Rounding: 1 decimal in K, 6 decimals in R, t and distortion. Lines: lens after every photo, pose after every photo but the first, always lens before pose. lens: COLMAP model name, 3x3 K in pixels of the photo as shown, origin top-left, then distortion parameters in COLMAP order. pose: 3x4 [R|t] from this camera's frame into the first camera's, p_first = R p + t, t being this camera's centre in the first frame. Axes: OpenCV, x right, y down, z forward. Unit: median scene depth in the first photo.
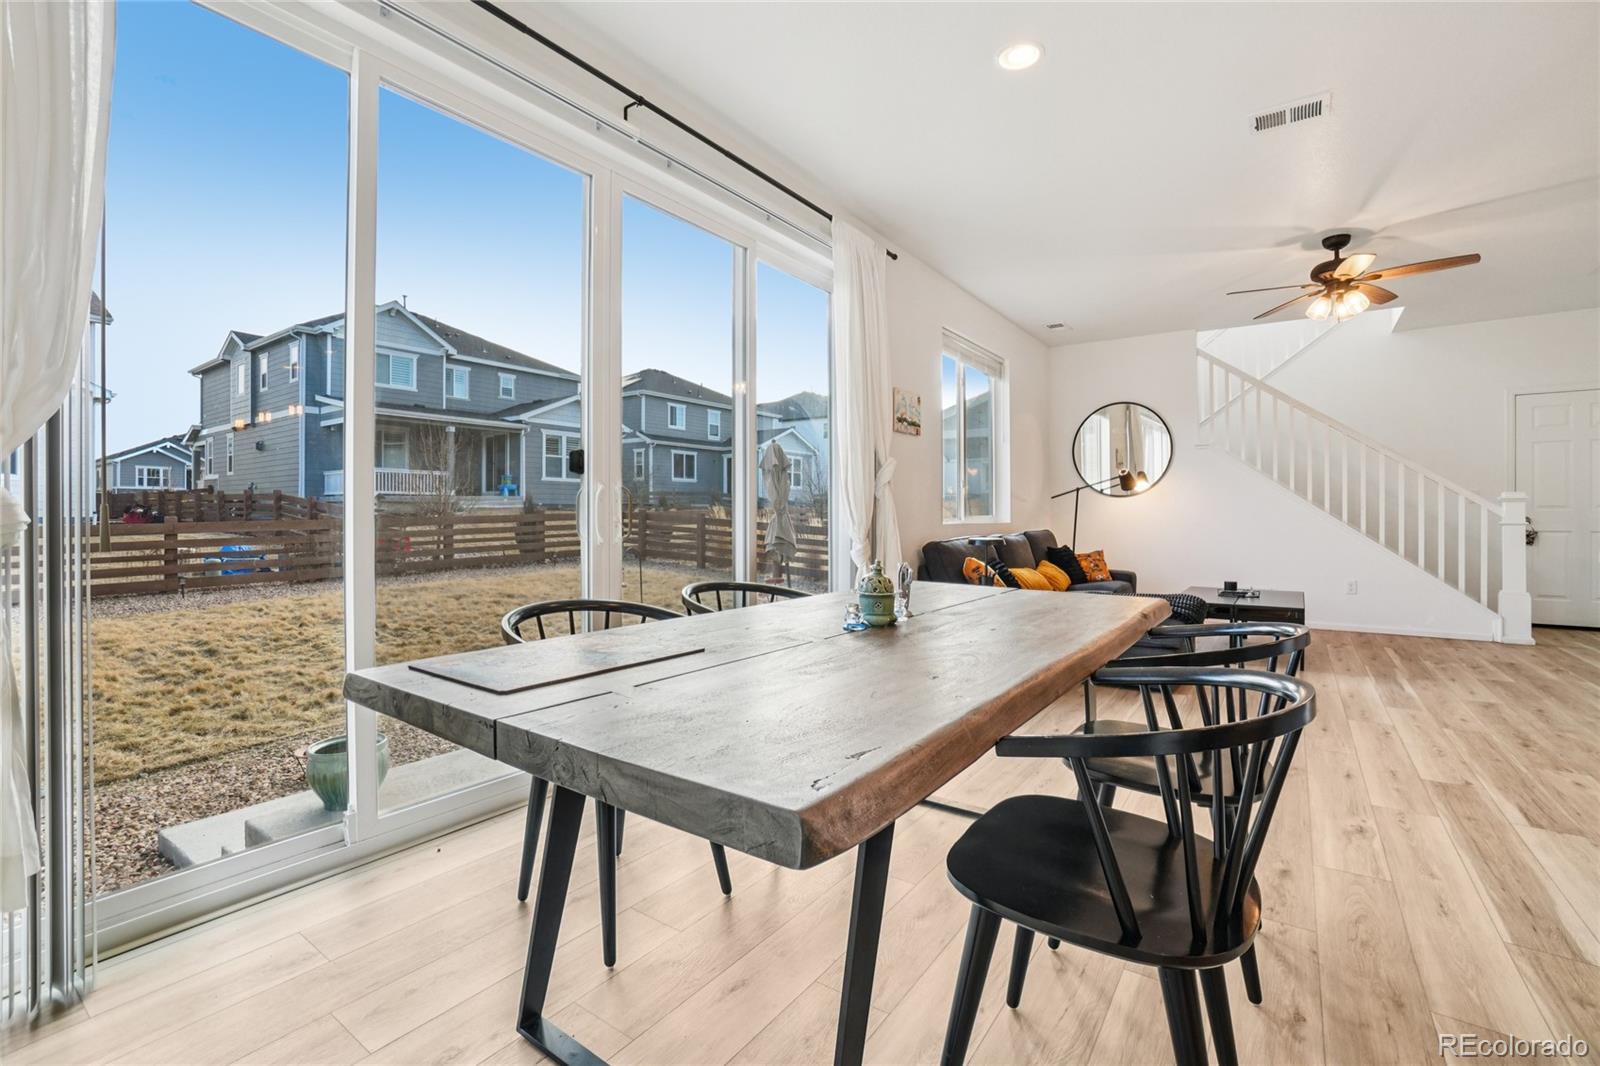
lens RADIAL K [[697.5, 0, 800.1], [0, 697.5, 525.8], [0, 0, 1]] dist [-0.050433, 0.016255]
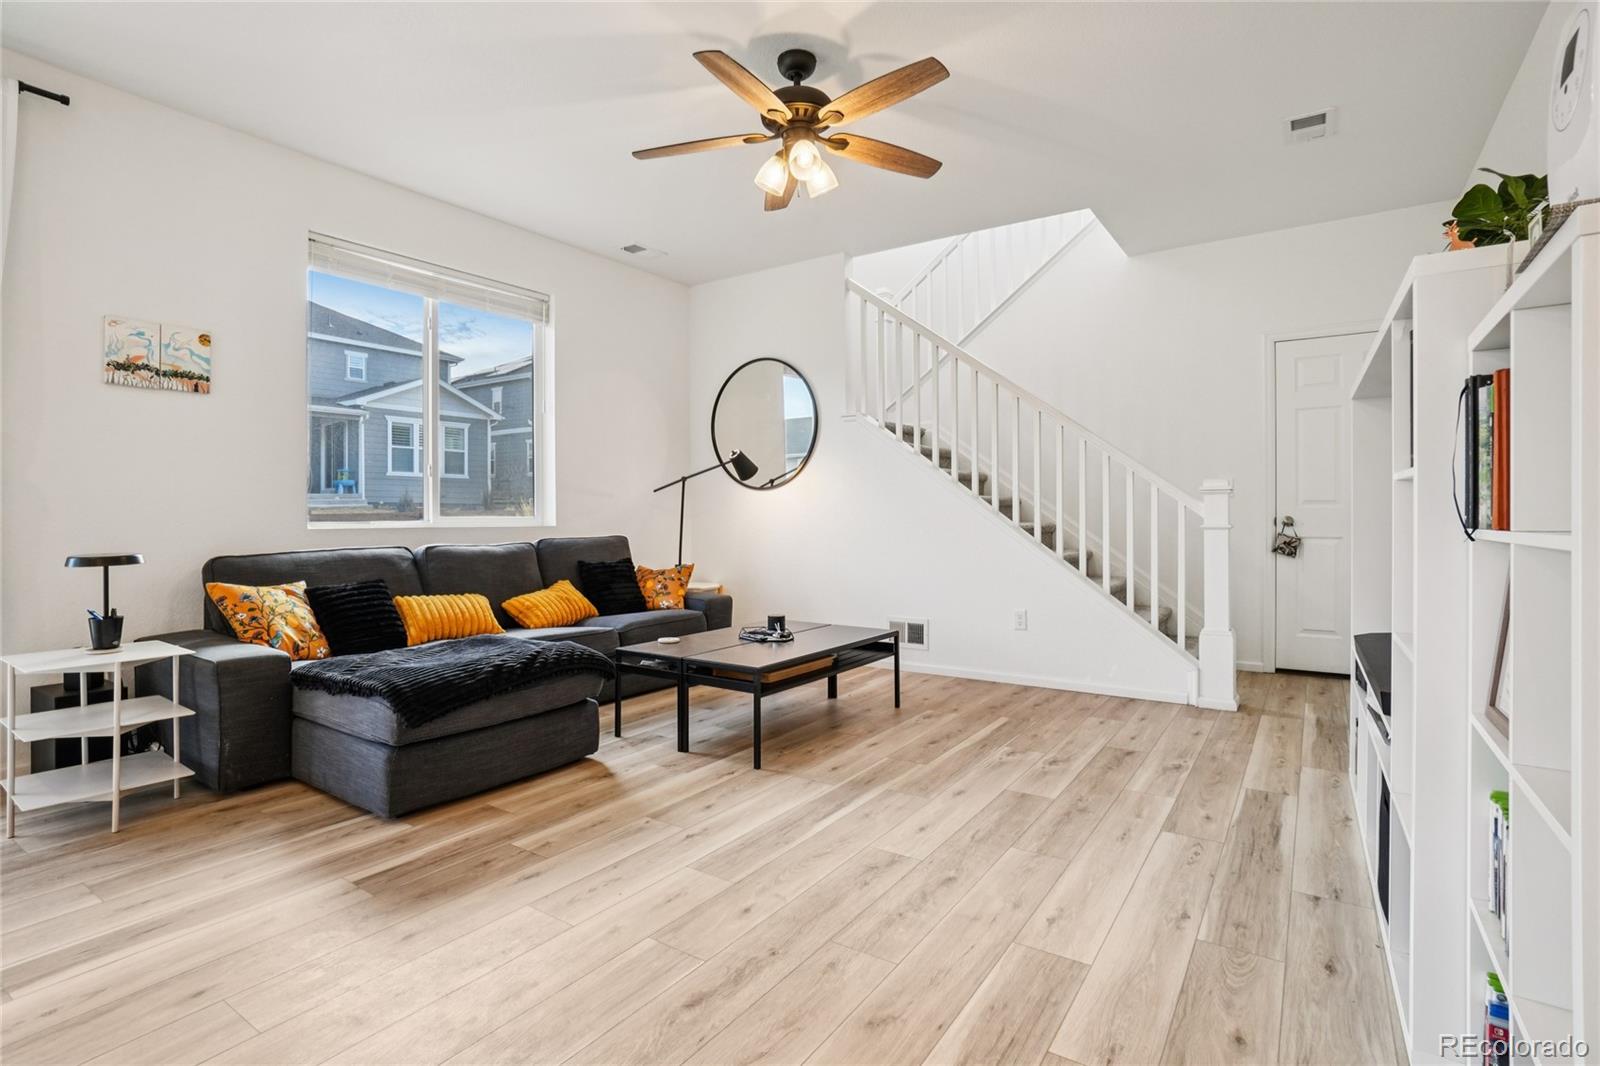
lens RADIAL K [[771.6, 0, 800.0], [0, 771.6, 533.0], [0, 0, 1]] dist [-0.053210, -0.000141]
pose [[0.999529, -0.004042, 0.030405, 0.114435], [0.003759, 0.999949, 0.009379, -0.001209], [-0.030441, -0.009260, 0.999494, 0.046412]]
